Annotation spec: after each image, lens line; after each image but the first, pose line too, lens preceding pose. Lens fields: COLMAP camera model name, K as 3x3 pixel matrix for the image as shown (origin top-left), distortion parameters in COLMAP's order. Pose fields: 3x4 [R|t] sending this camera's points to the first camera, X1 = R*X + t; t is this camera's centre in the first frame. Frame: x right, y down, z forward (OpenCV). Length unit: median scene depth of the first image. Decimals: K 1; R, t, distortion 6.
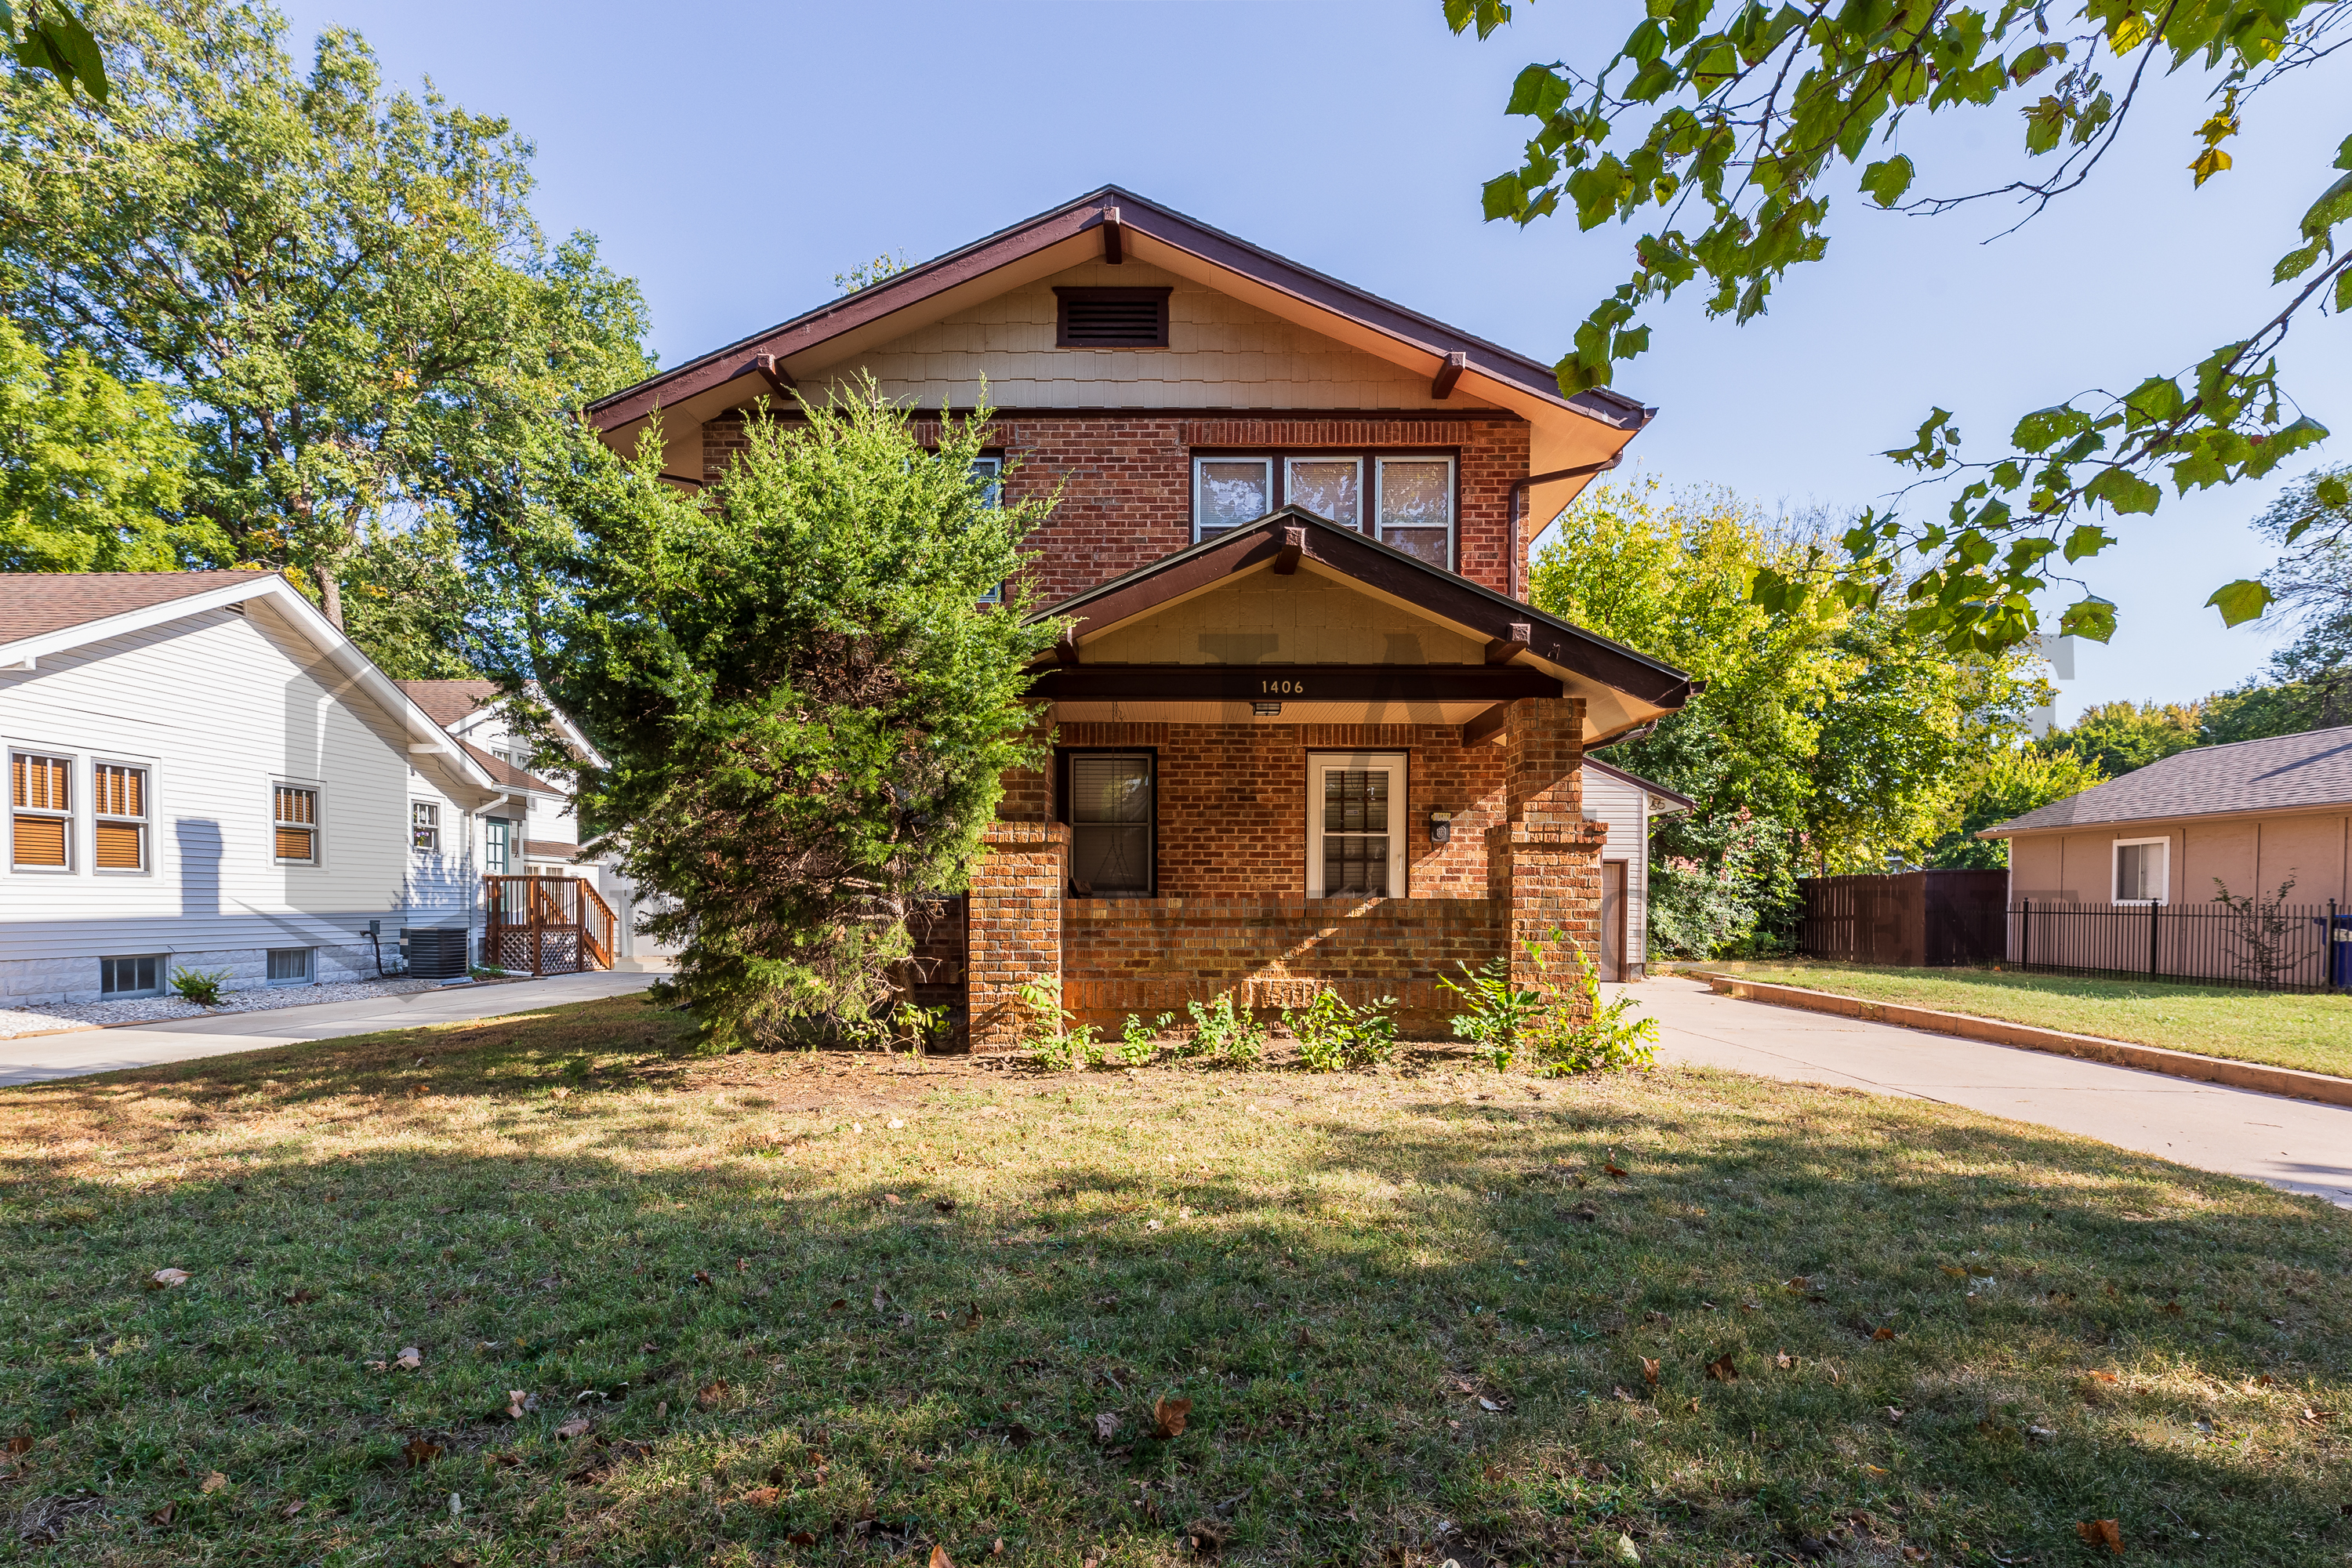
lens RADIAL K [[994.2, 0, 1180.9], [0, 994.2, 797.0], [0, 0, 1]] dist [-0.000075, 0.000034]
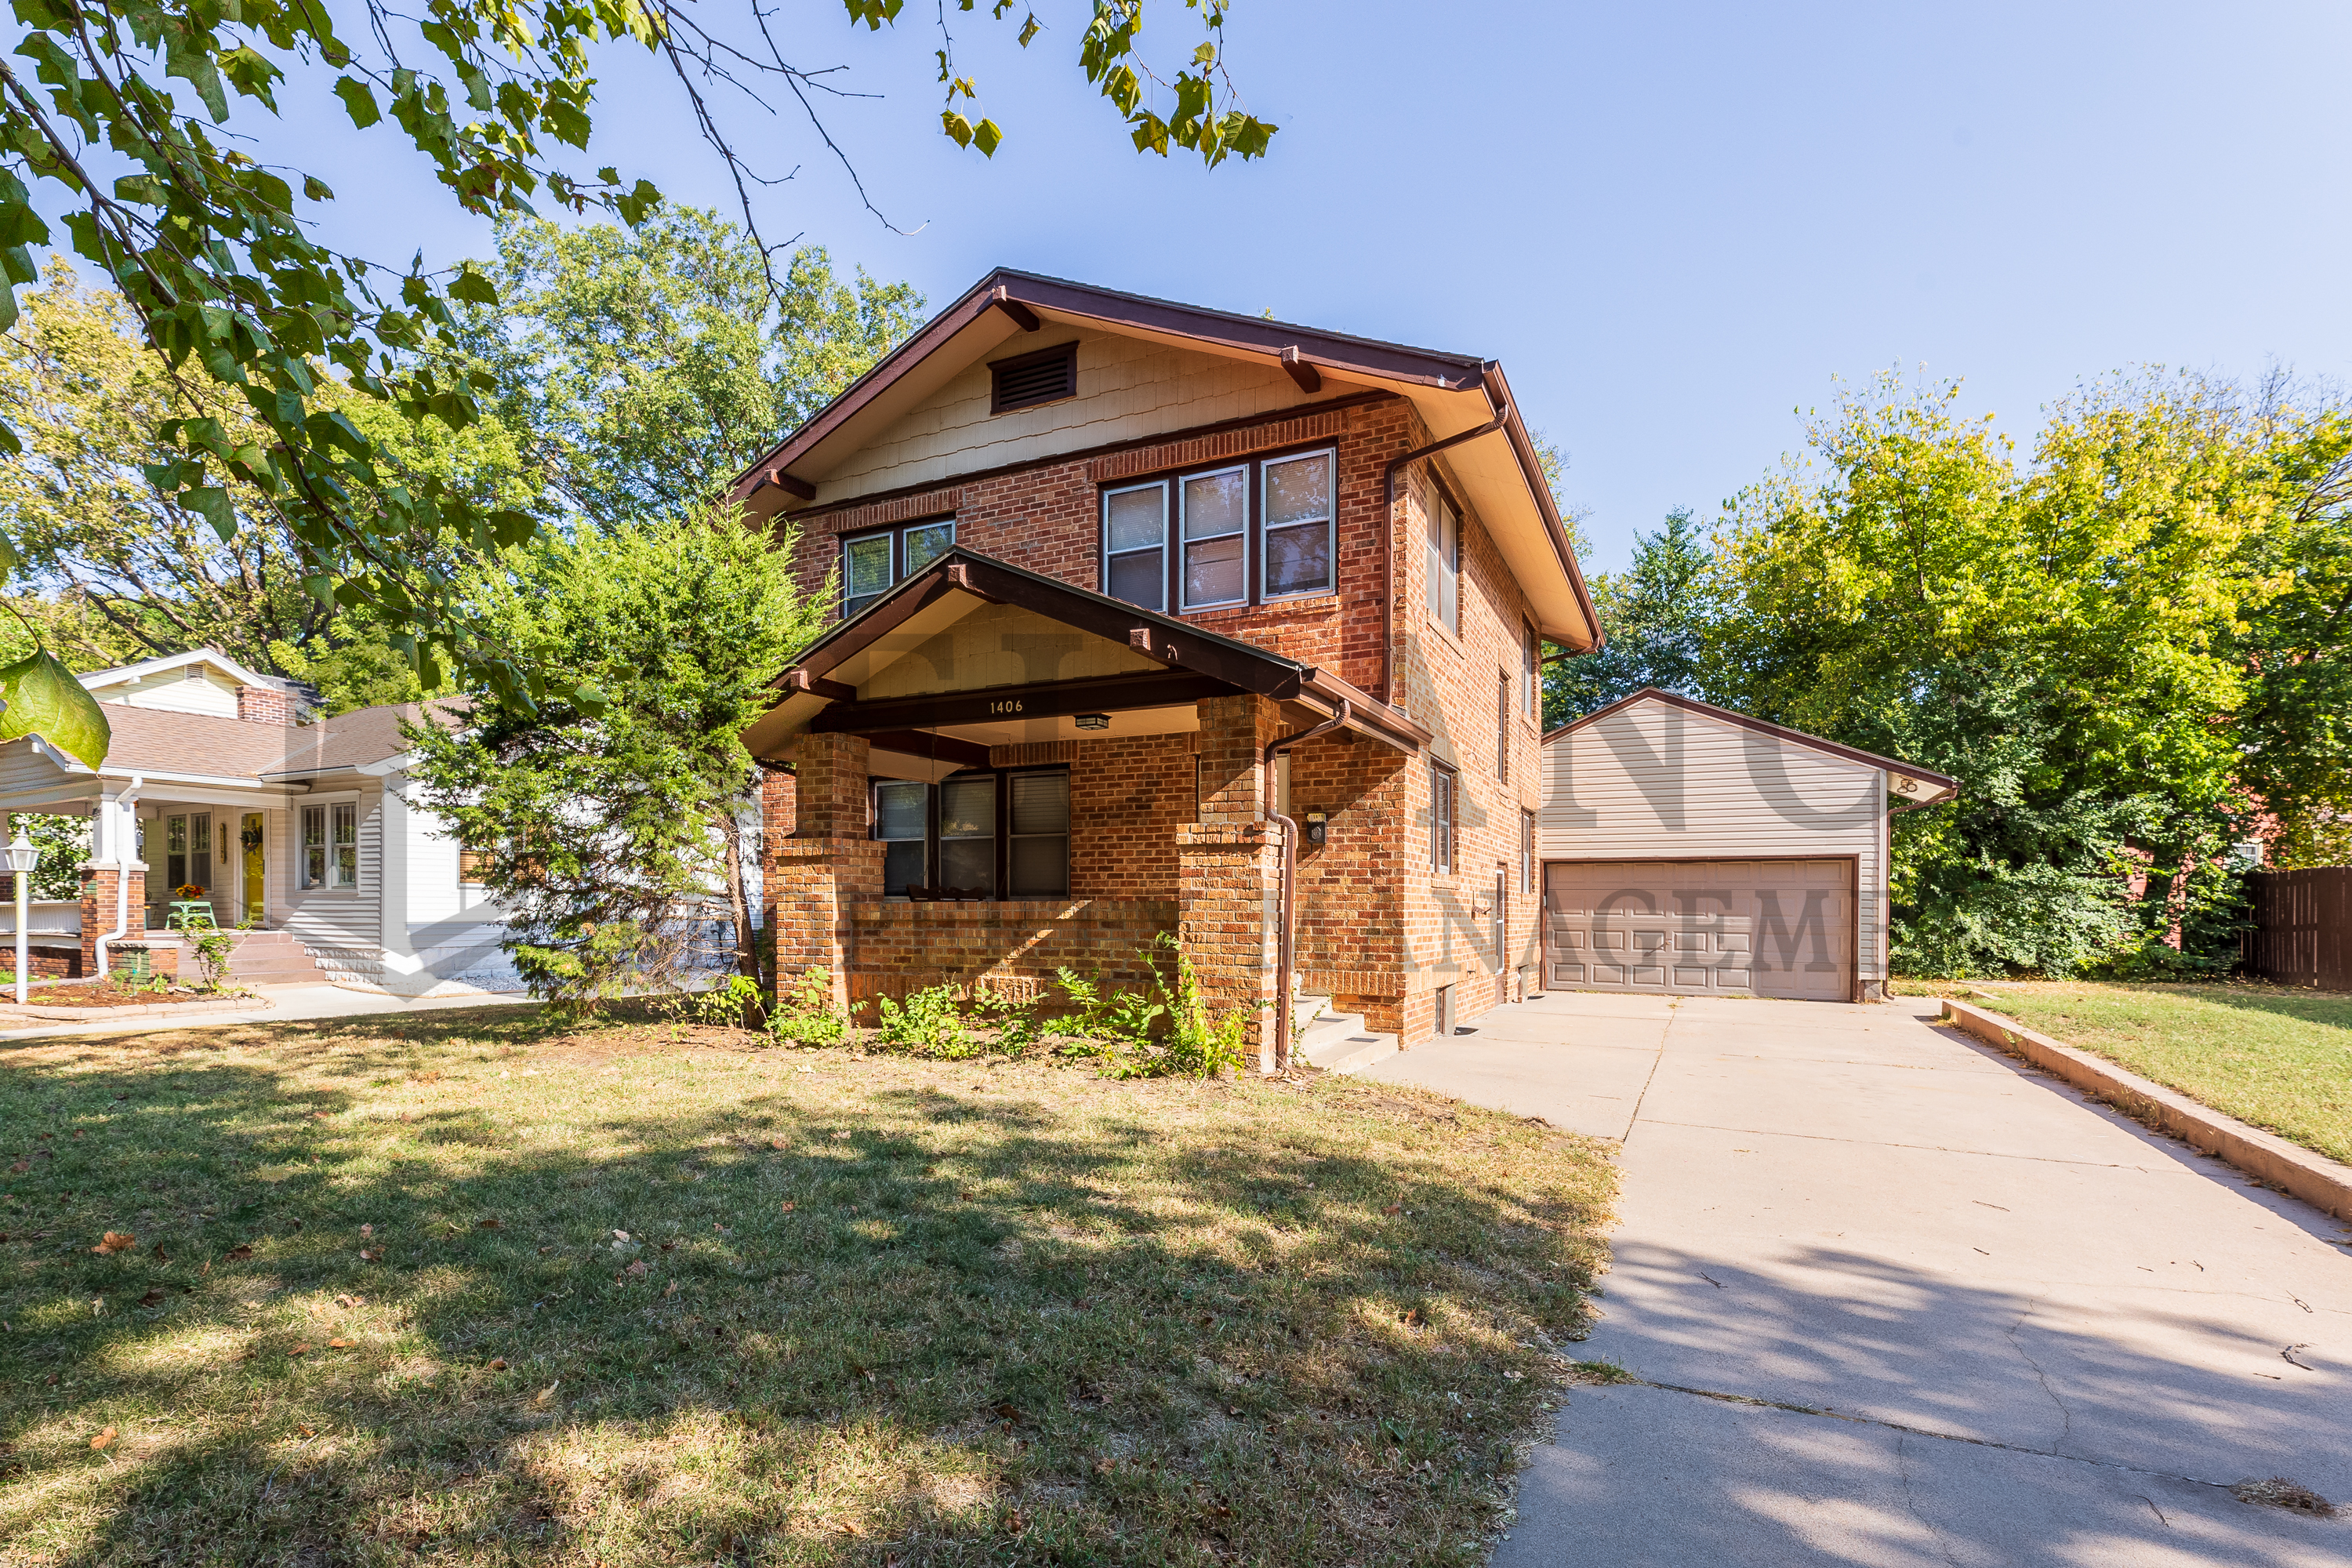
lens RADIAL K [[973.8, 0, 1176.0], [0, 973.8, 784.0], [0, 0, 1]] dist [0.000208, -0.000039]
pose [[0.921992, -0.050893, -0.383849, 0.502372], [0.042443, 0.998635, -0.030457, 0.010324], [0.384875, 0.011790, 0.922893, 0.065762]]
